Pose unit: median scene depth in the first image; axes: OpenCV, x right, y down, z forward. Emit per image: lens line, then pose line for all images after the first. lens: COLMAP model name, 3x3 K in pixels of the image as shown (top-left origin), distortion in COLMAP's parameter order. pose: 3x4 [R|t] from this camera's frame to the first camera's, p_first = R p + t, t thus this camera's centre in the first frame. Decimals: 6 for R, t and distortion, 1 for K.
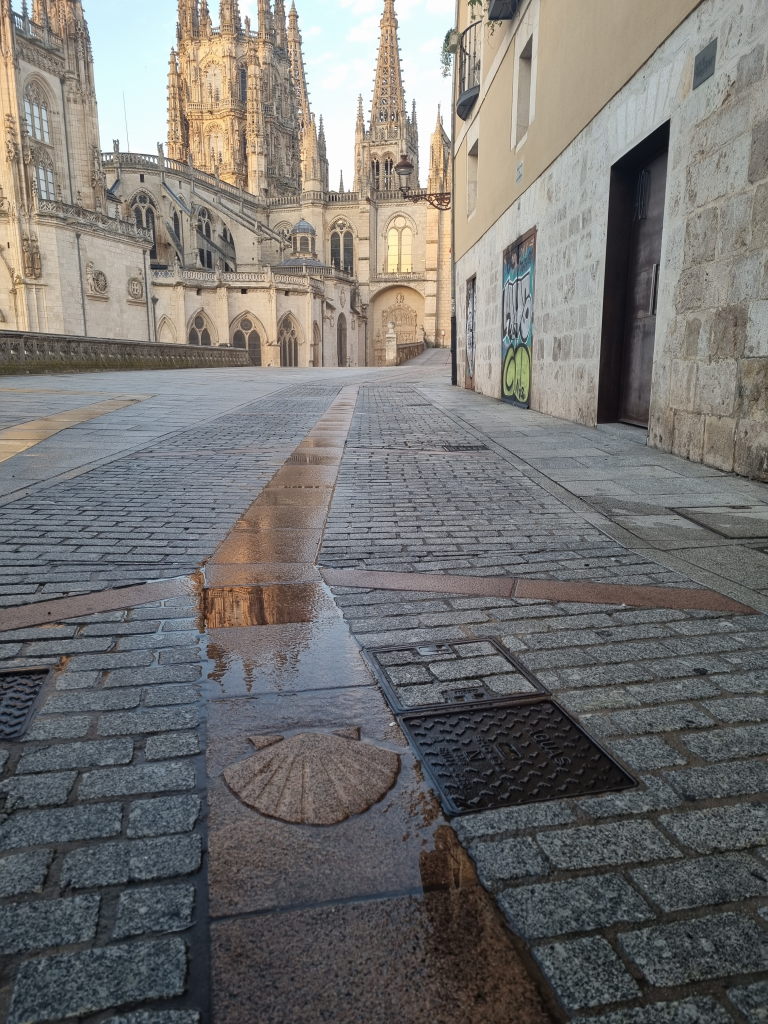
lens RADIAL K [[767.2, 0, 380.9], [0, 767.2, 519.0], [0, 0, 1]] dist [0.069113, -0.038189]
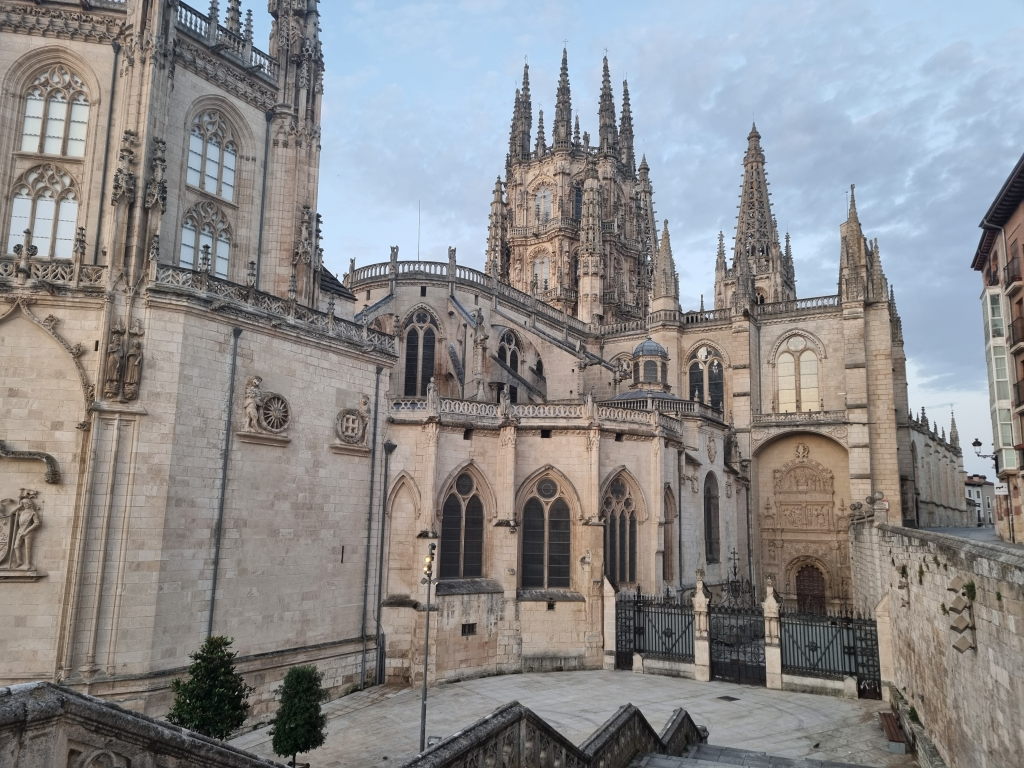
lens RADIAL K [[767.2, 0, 512.4], [0, 767.2, 394.0], [0, 0, 1]] dist [0.069113, -0.038189]
pose [[0.962623, -0.026230, -0.269571, -0.033520], [-0.073759, 0.932292, -0.354106, -0.089316], [0.260607, 0.360754, 0.895511, 0.360793]]
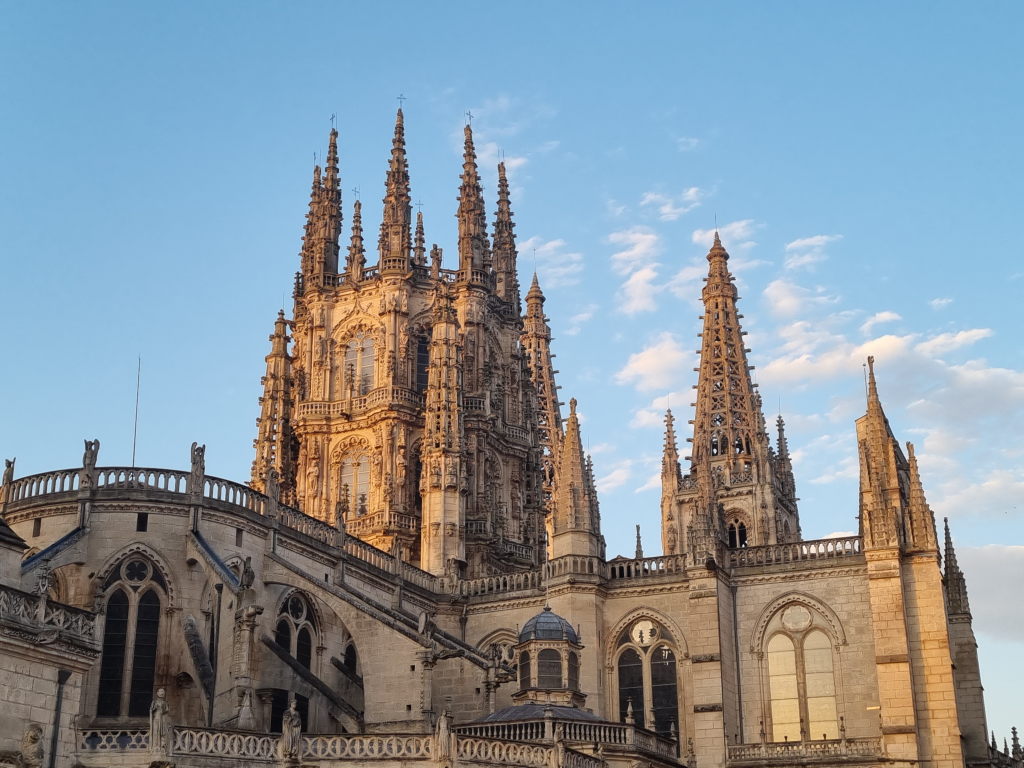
lens RADIAL K [[1464.3, 0, 502.6], [0, 1464.3, 405.3], [0, 0, 1]] dist [0.051998, 0.004594]
pose [[0.991214, -0.053843, -0.120810, -0.027421], [-0.019070, 0.845669, -0.533367, -0.079747], [0.130884, 0.530985, 0.837213, 0.315659]]
